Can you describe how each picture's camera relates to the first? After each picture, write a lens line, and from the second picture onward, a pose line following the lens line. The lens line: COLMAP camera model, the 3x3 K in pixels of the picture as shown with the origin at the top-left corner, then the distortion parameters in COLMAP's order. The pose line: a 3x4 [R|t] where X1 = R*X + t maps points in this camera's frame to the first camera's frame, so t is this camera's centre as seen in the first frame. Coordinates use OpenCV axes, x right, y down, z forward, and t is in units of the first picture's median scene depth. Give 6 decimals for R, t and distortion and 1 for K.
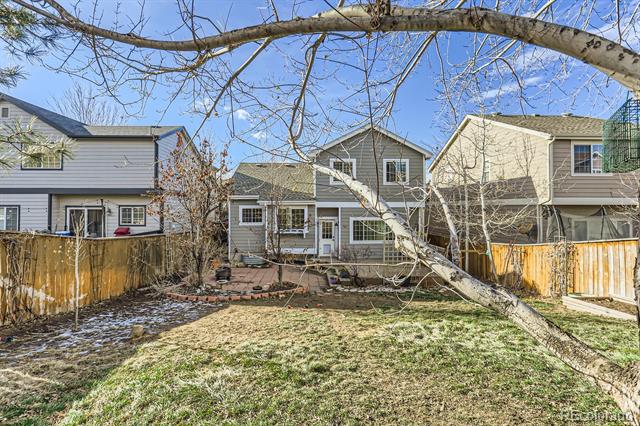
lens RADIAL K [[311.8, 0, 317.6], [0, 311.8, 209.6], [0, 0, 1]] dist [-0.015284, 0.005724]
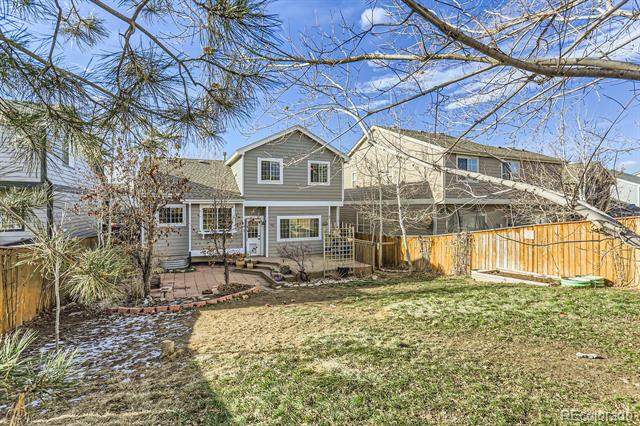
lens RADIAL K [[311.8, 0, 303.9], [0, 311.8, 215.3], [0, 0, 1]] dist [-0.015284, 0.005724]
pose [[0.925632, -0.011168, 0.378260, -0.285696], [0.004401, 0.999815, 0.018748, 0.004967], [-0.378399, -0.015689, 0.925509, 0.031980]]
